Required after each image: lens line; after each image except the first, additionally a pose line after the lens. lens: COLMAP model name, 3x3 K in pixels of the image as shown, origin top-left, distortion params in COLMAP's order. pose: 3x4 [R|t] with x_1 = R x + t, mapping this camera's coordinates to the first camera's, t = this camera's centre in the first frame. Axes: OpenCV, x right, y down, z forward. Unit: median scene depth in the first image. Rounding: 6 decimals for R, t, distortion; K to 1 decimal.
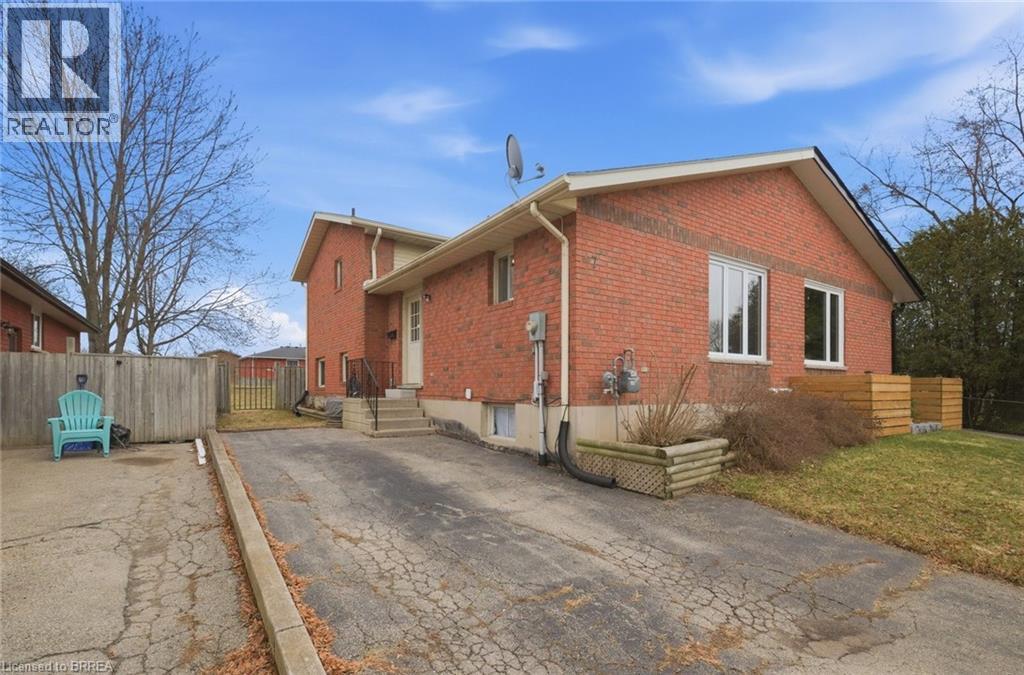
lens RADIAL K [[477.1, 0, 499.9], [0, 477.1, 385.2], [0, 0, 1]] dist [0.006483, 0.000202]
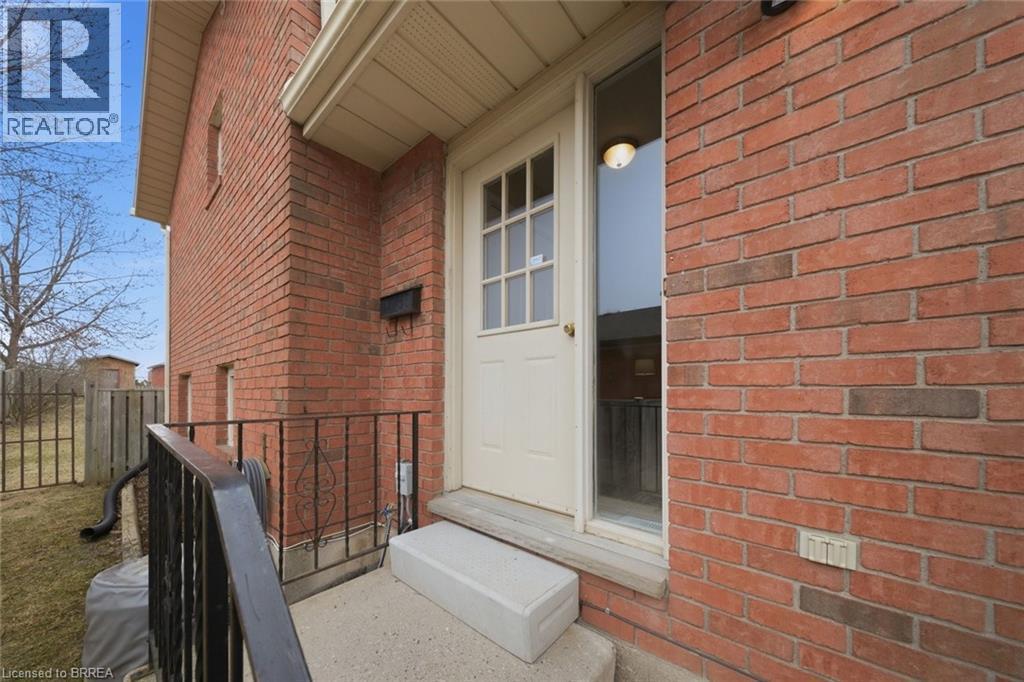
lens RADIAL K [[351.1, 0, 496.0], [0, 351.1, 387.9], [0, 0, 1]] dist [-0.001393, -0.000040]
pose [[0.972925, 0.001034, 0.231117, -0.284893], [-0.000721, 0.999999, -0.001439, -0.075075], [-0.231118, 0.001234, 0.972925, 1.031436]]
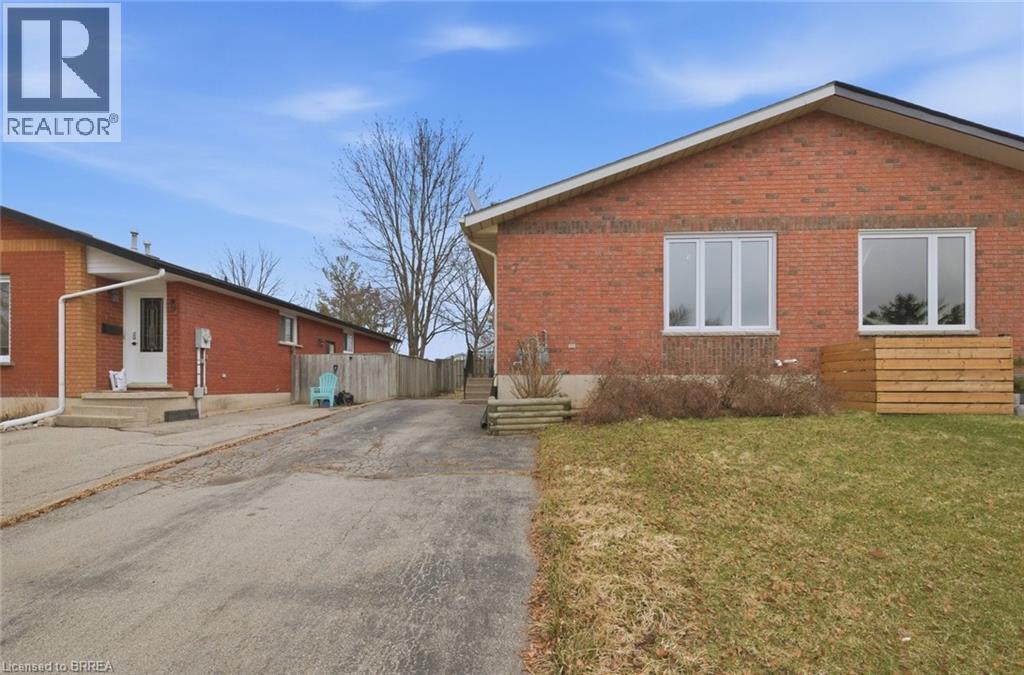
lens RADIAL K [[477.1, 0, 514.3], [0, 477.1, 385.8], [0, 0, 1]] dist [0.006483, 0.000202]
pose [[0.801541, -0.003025, -0.597932, 0.734835], [0.009249, 0.999930, 0.007339, 0.047190], [0.597868, -0.011412, 0.801513, -0.059681]]
